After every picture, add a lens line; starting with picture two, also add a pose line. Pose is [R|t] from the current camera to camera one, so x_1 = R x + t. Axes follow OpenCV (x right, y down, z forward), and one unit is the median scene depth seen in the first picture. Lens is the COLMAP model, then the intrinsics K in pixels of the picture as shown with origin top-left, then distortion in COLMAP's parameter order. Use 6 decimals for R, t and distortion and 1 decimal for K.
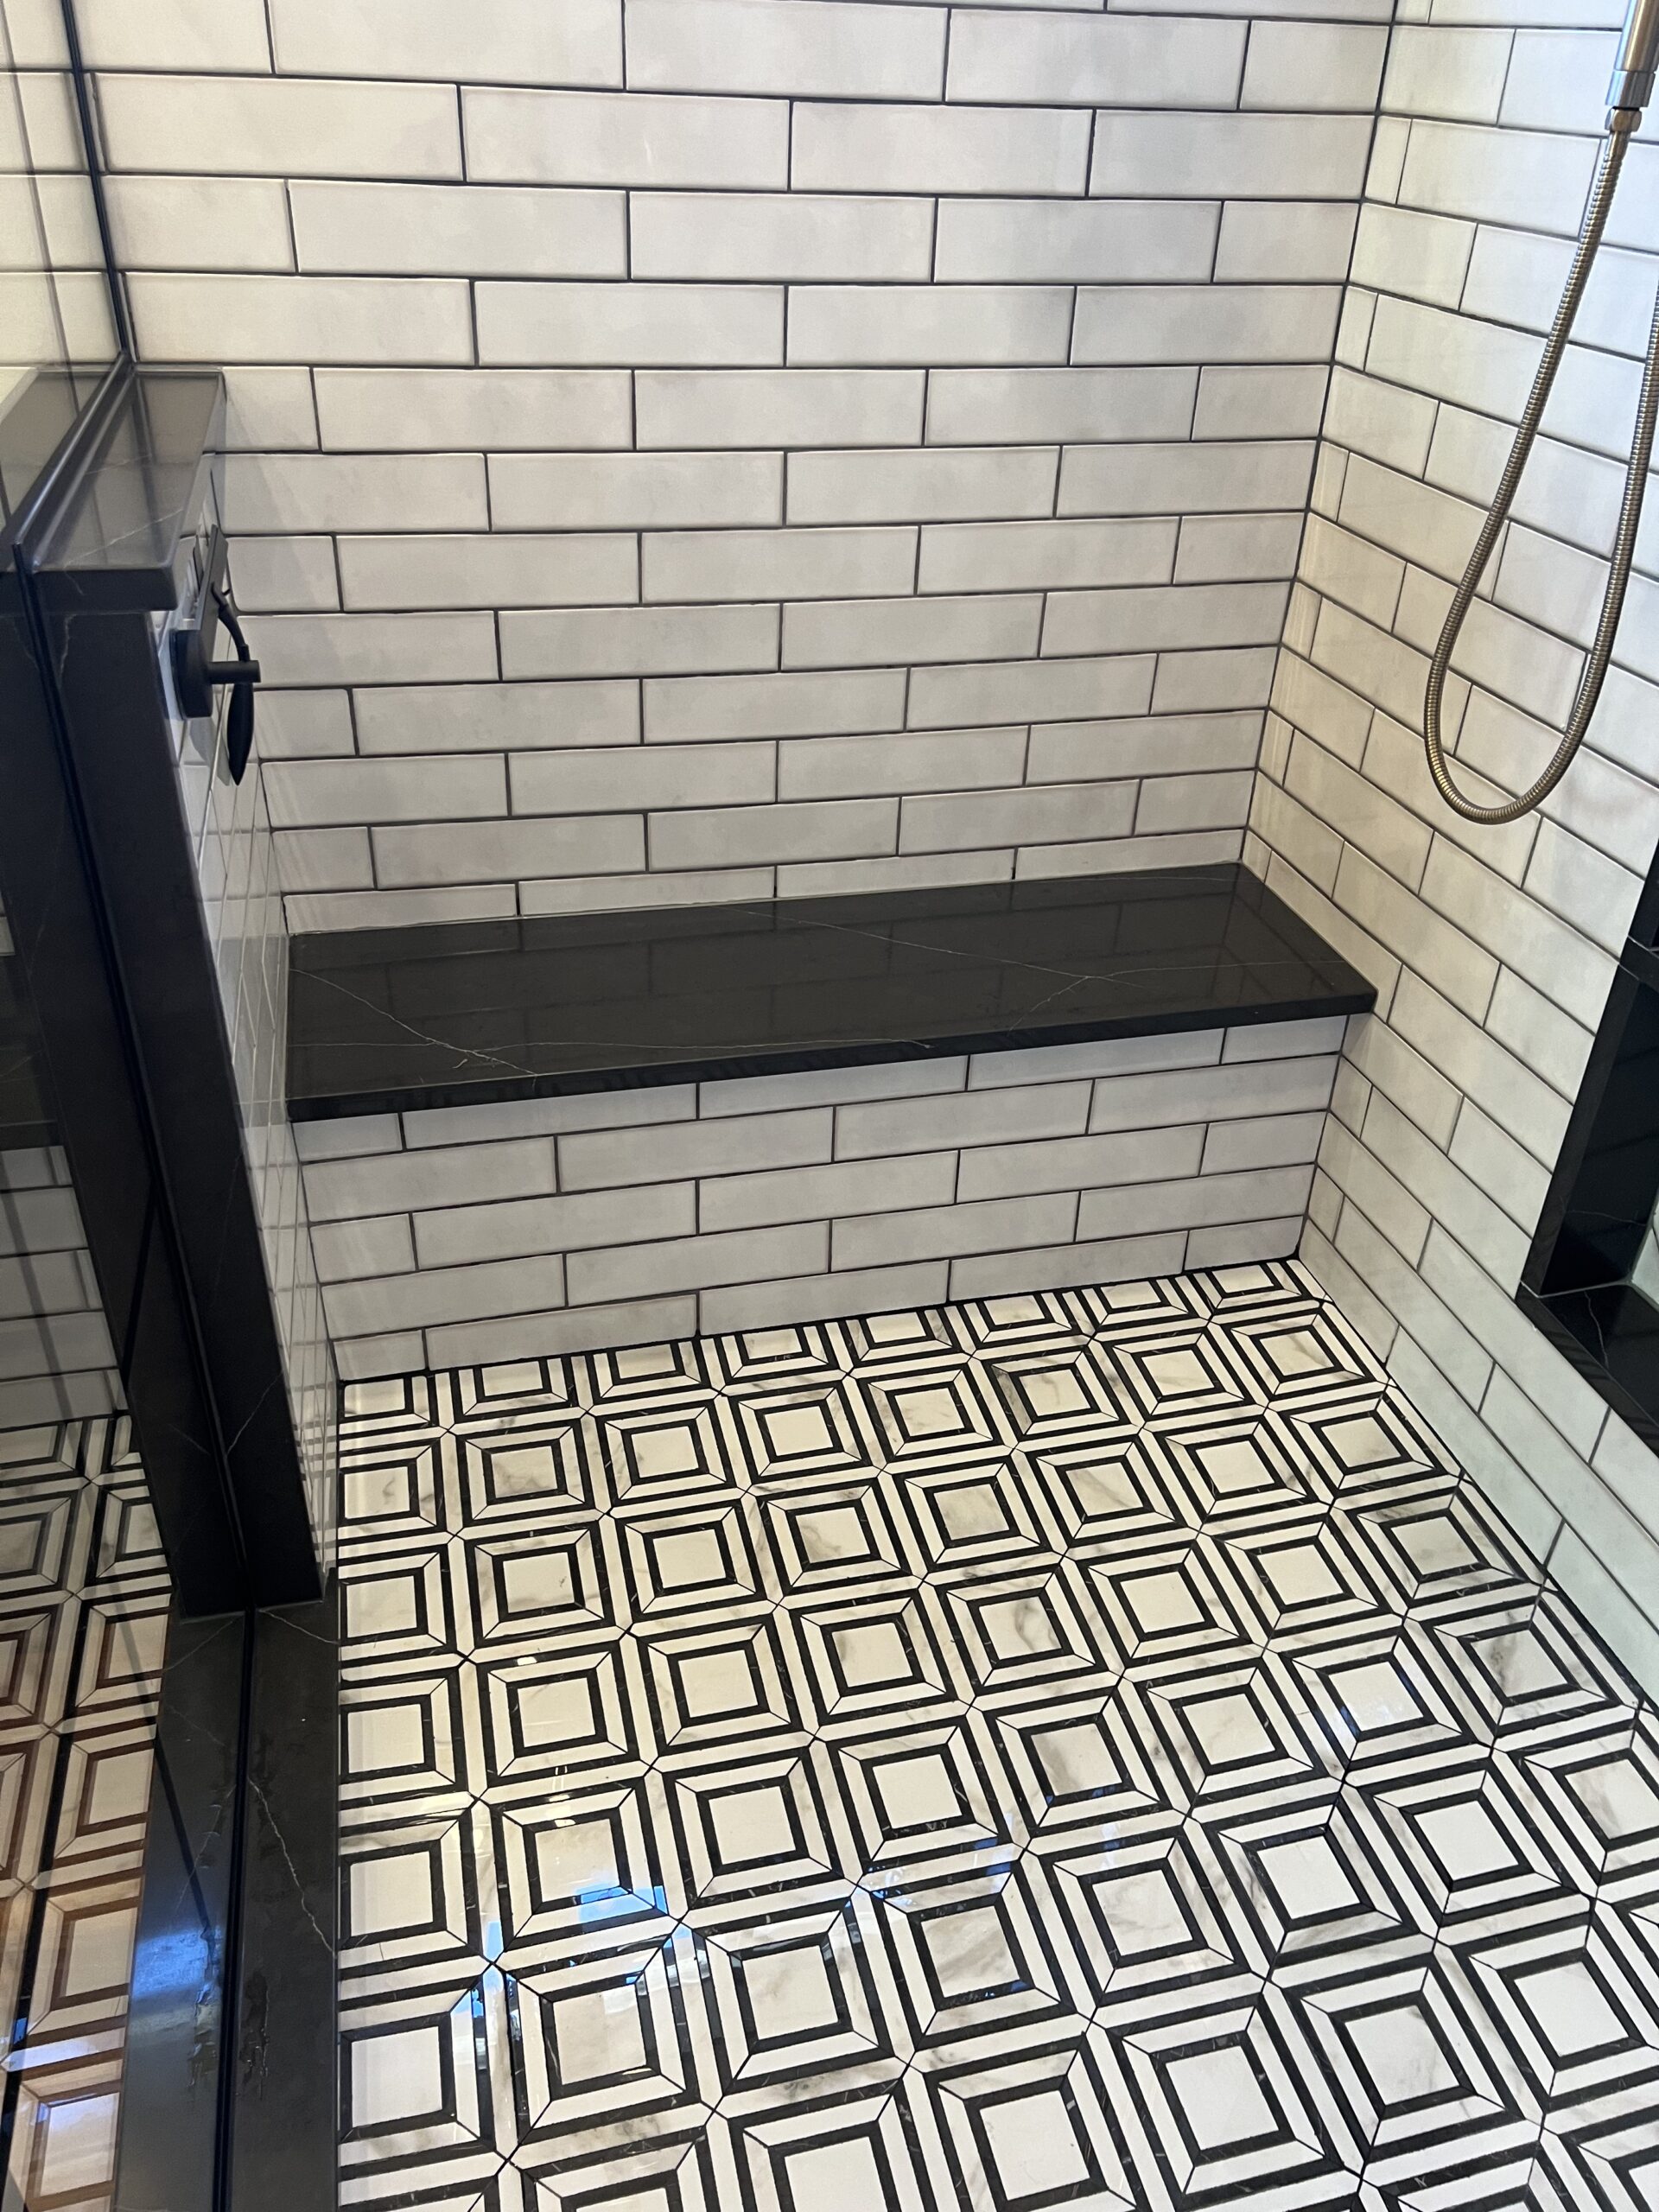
lens RADIAL K [[1678.7, 0, 830.6], [0, 1678.7, 1105.2], [0, 0, 1]] dist [0.055944, -0.065122]
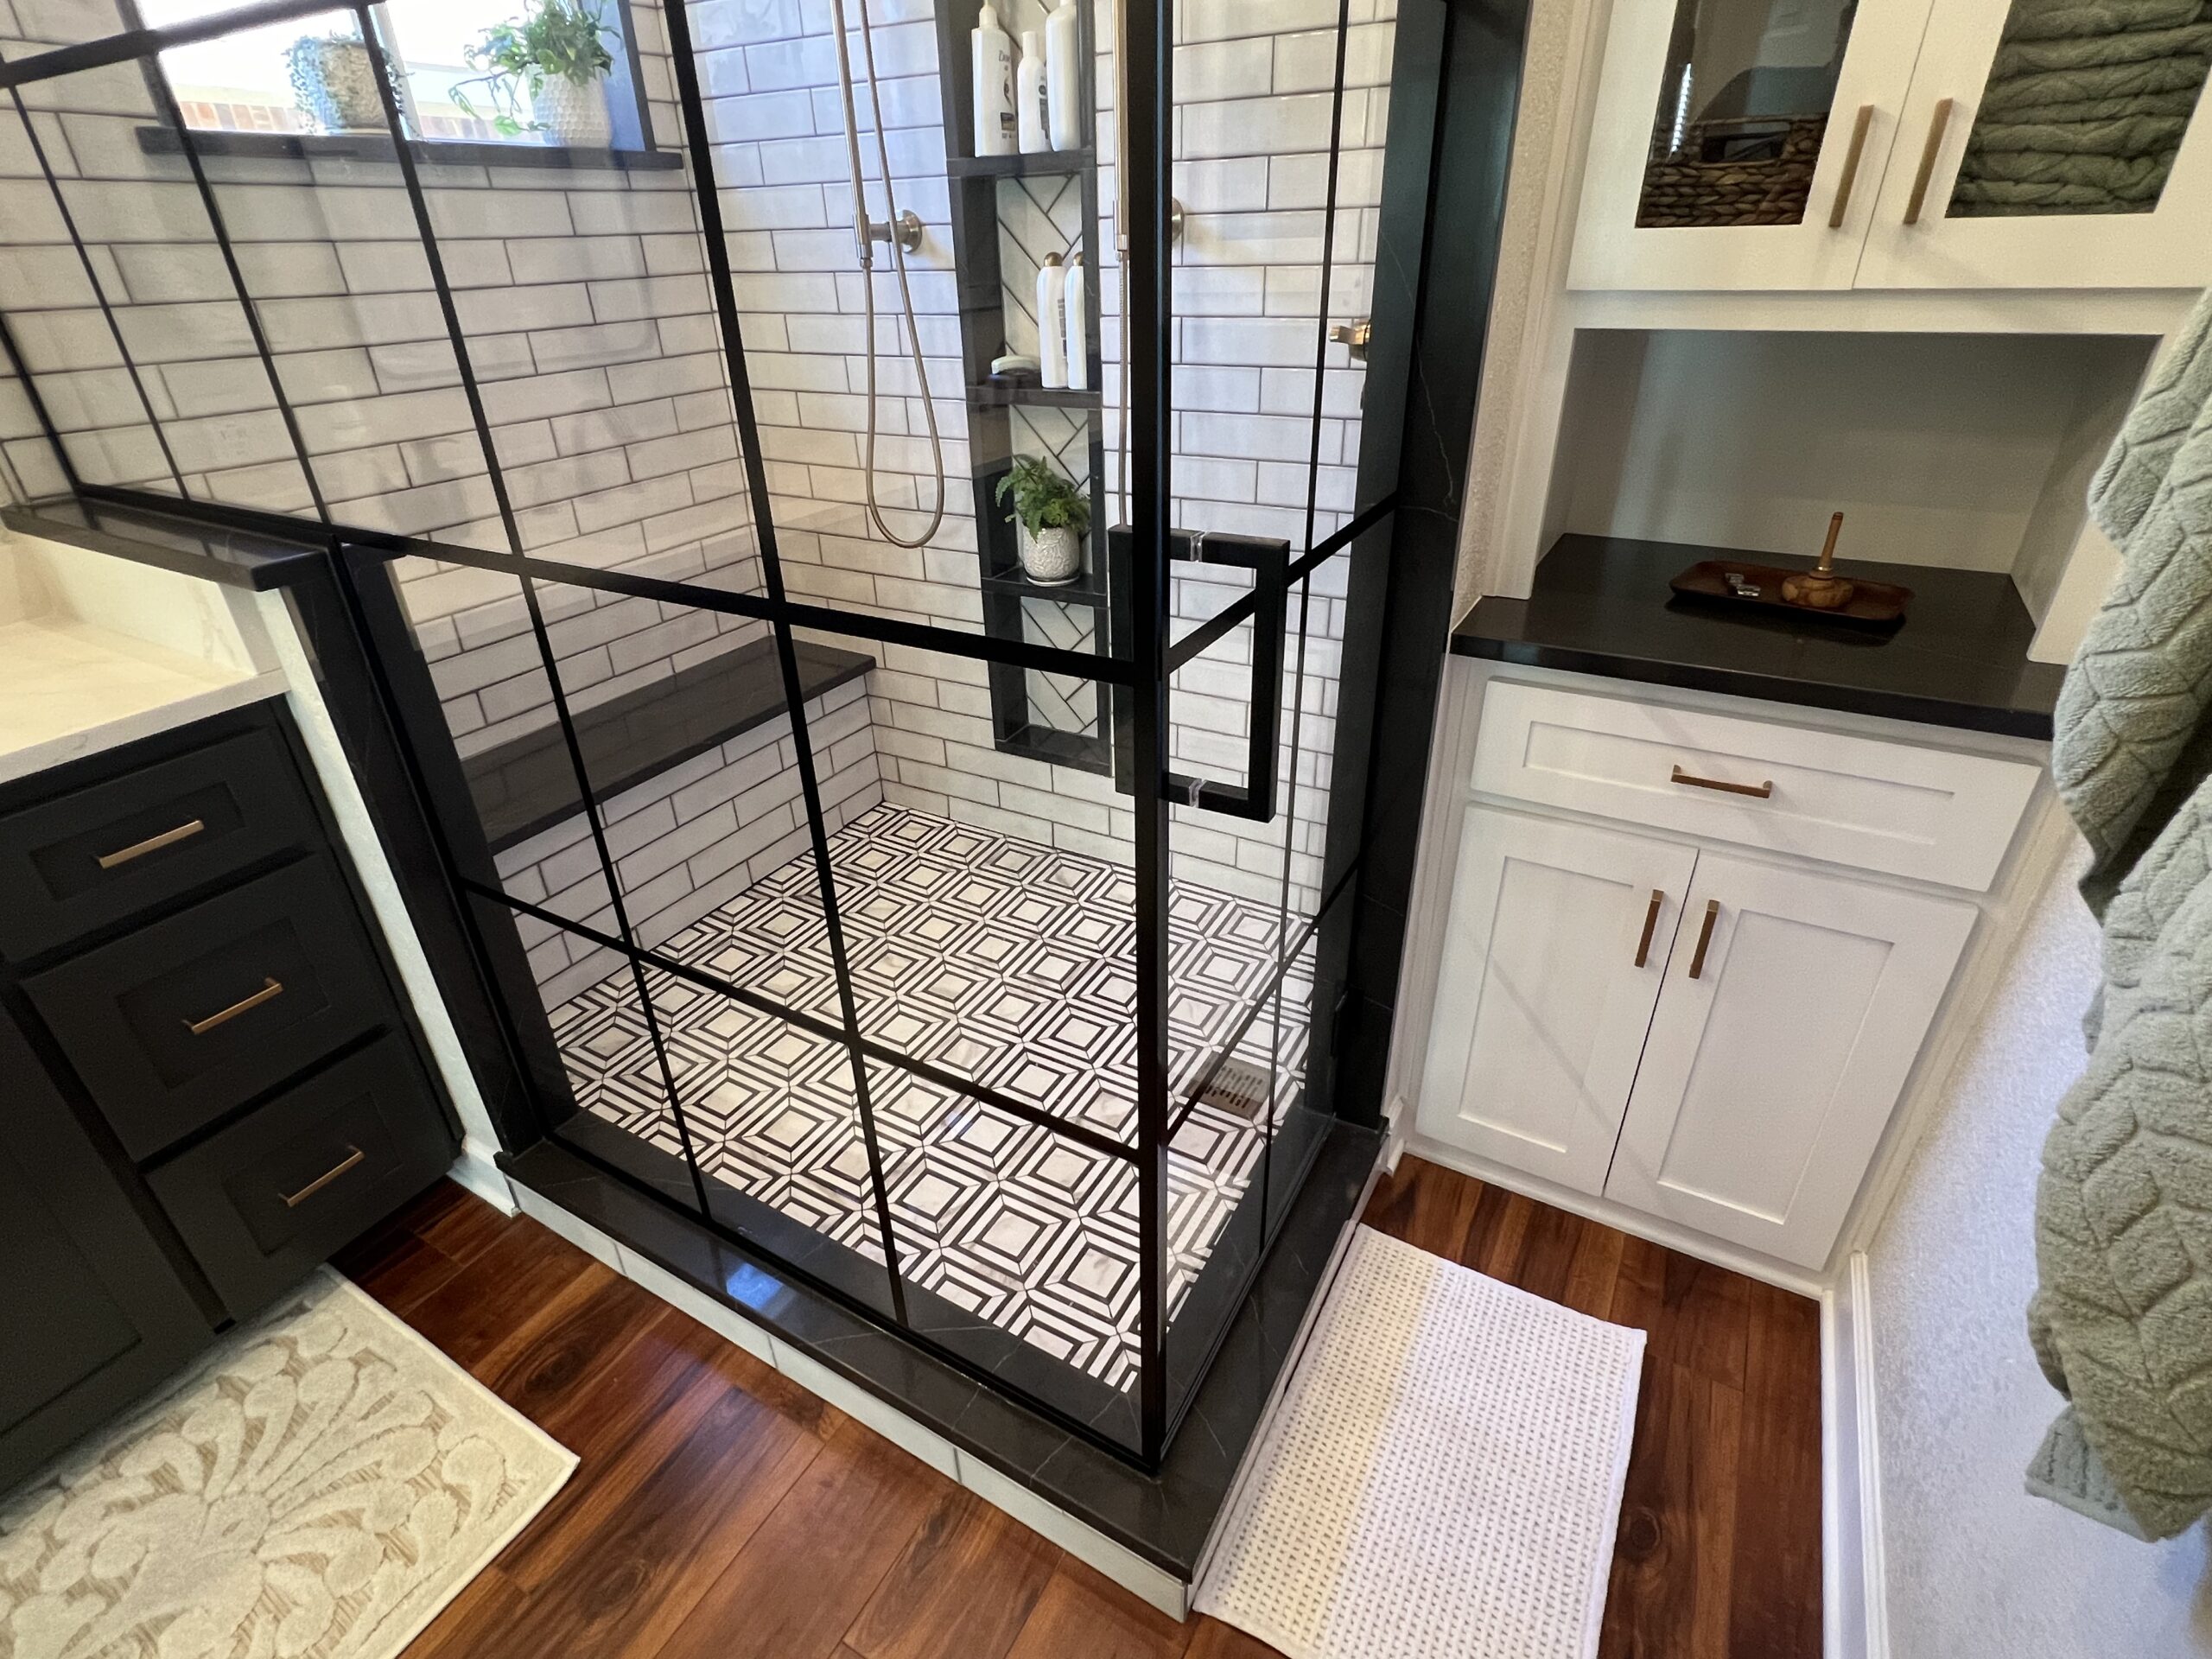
lens RADIAL K [[1092.3, 0, 1094.3], [0, 1092.3, 832.5], [0, 0, 1]] dist [0.001037, 0.001375]
pose [[0.698955, -0.392657, 0.597731, -0.434583], [0.425536, 0.900080, 0.093674, 0.132366], [-0.574787, 0.188882, 0.796205, -0.248287]]
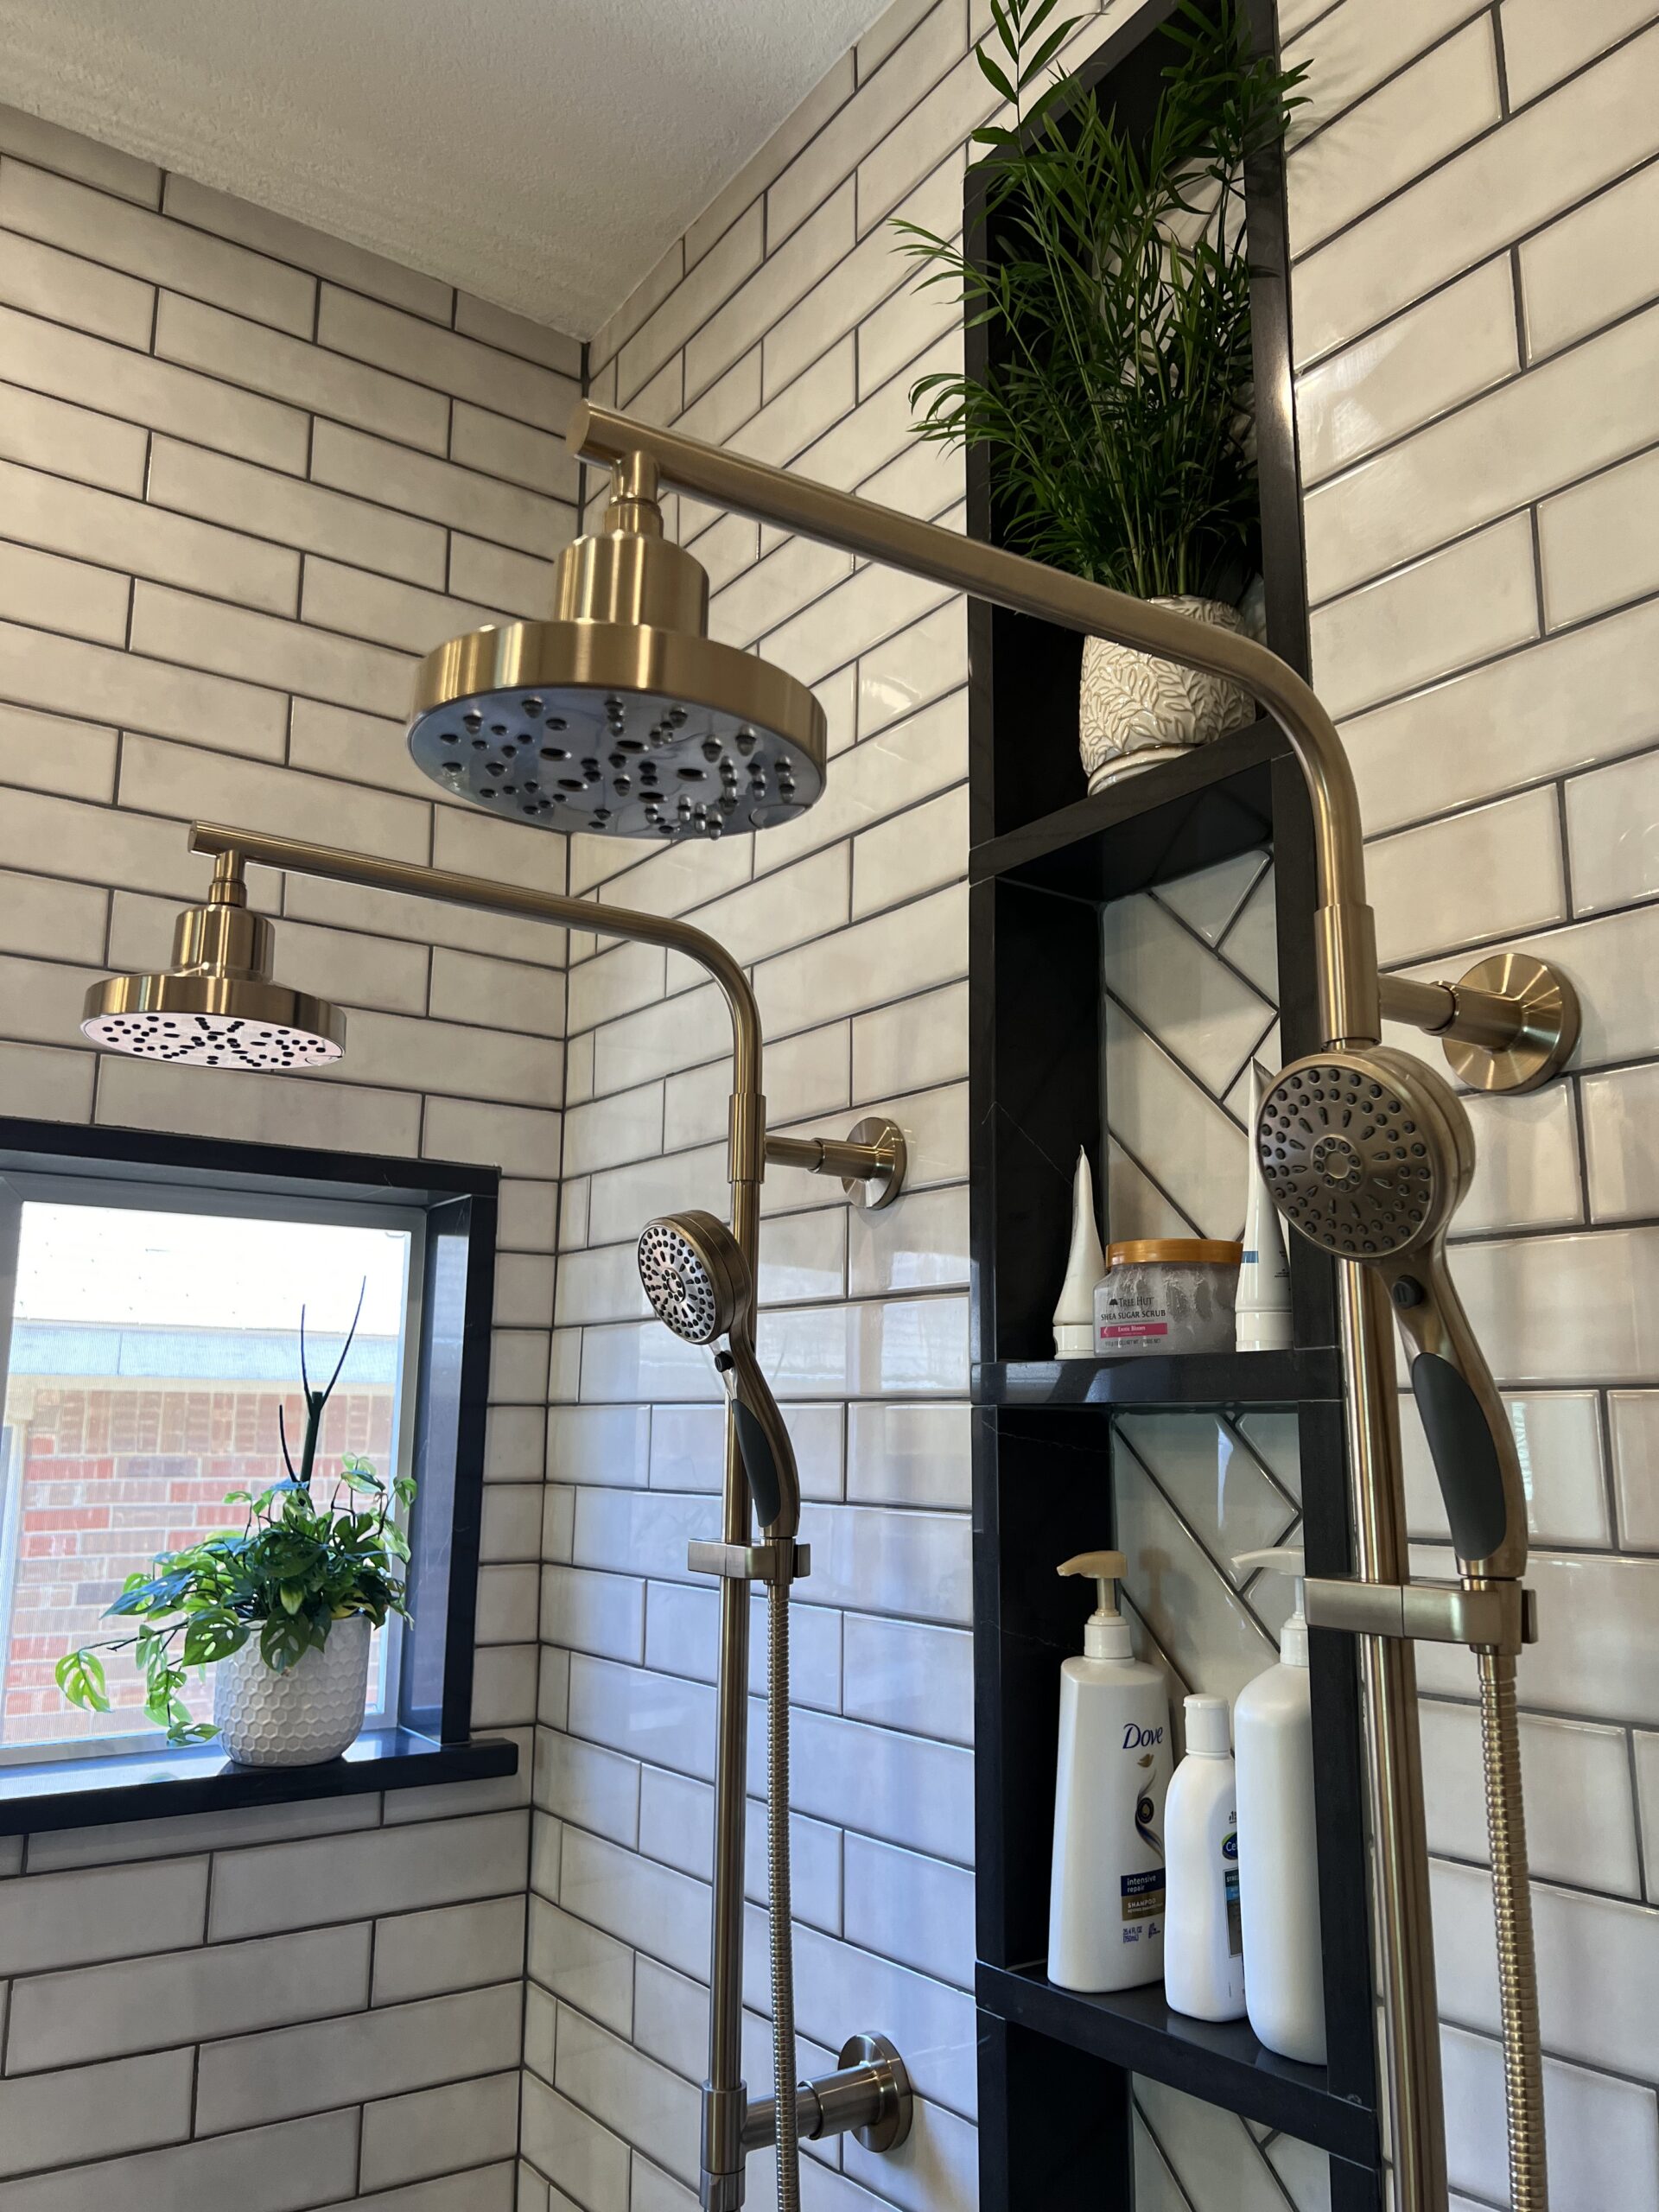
lens RADIAL K [[1678.7, 0, 819.3], [0, 1678.7, 1114.3], [0, 0, 1]] dist [0.055944, -0.065122]
pose [[0.936267, 0.039090, 0.349108, 0.124490], [0.207300, 0.740828, -0.638906, -0.298305], [-0.283604, 0.670556, 0.685510, -0.019169]]
